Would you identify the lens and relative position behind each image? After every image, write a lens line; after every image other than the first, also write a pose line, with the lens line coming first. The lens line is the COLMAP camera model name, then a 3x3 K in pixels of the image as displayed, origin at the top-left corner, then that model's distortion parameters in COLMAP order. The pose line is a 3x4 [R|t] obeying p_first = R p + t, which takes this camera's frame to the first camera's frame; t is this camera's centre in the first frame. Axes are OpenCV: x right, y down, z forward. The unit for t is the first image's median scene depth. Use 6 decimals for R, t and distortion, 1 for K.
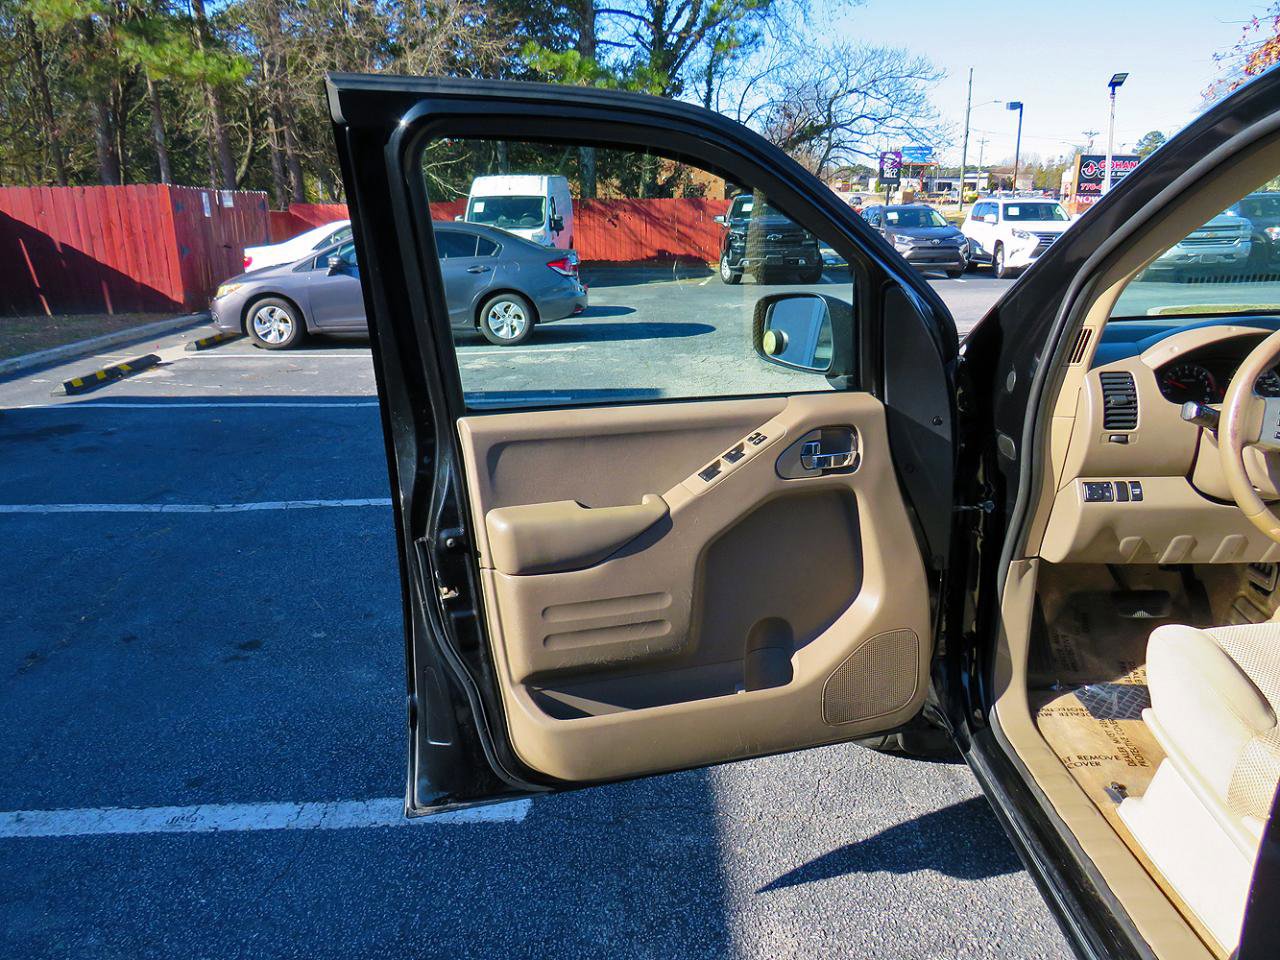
lens RADIAL K [[919.4, 0, 634.4], [0, 919.4, 477.8], [0, 0, 1]] dist [-0.031659, 0.012810]
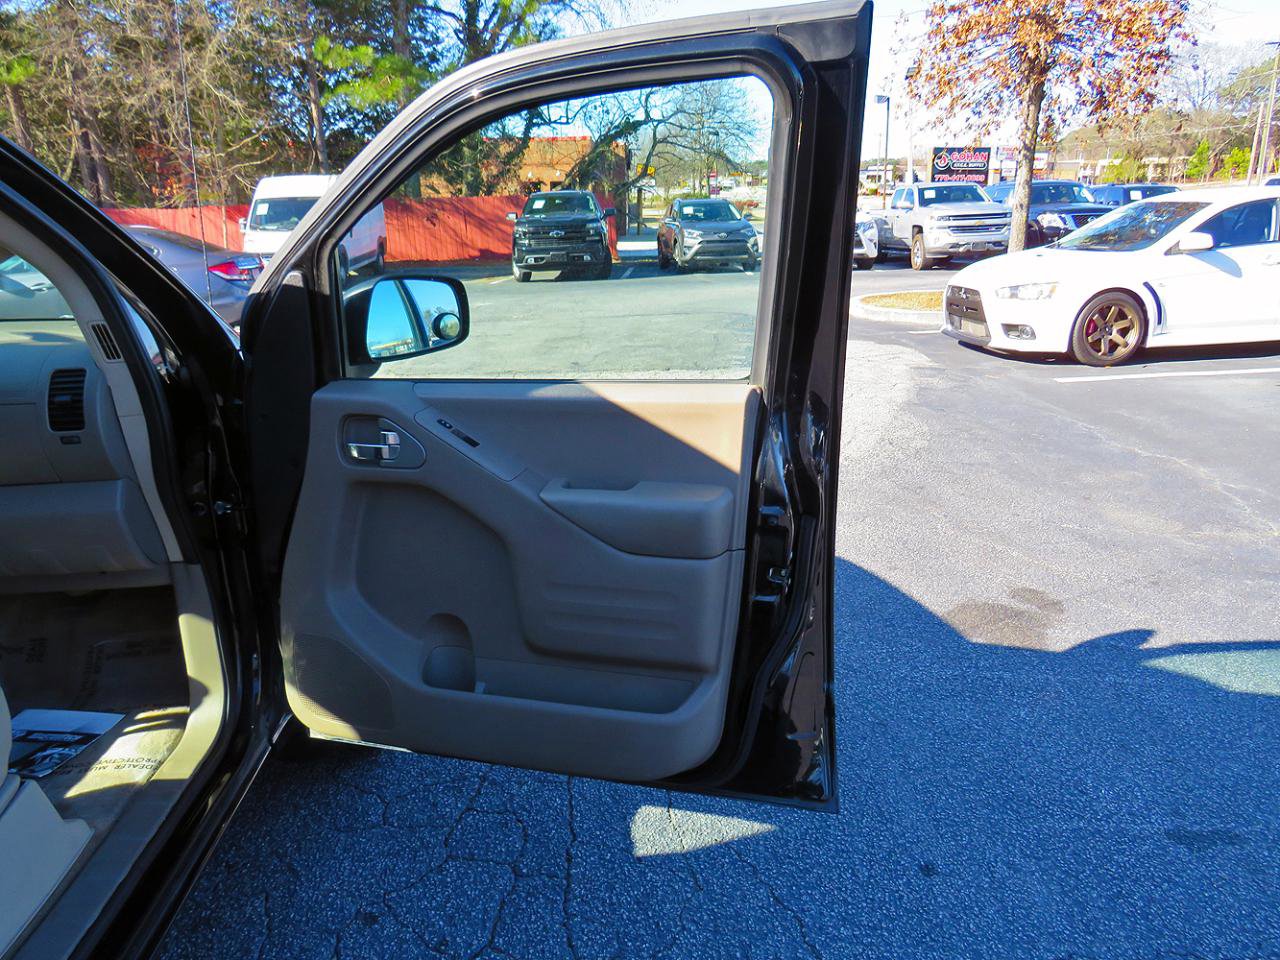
lens RADIAL K [[919.4, 0, 630.1], [0, 919.4, 478.0], [0, 0, 1]] dist [-0.031659, 0.012810]
pose [[0.996841, -0.036273, 0.070658, 0.139160], [0.036016, 0.999339, 0.004916, 0.000153], [-0.070789, -0.002356, 0.997488, -0.000303]]
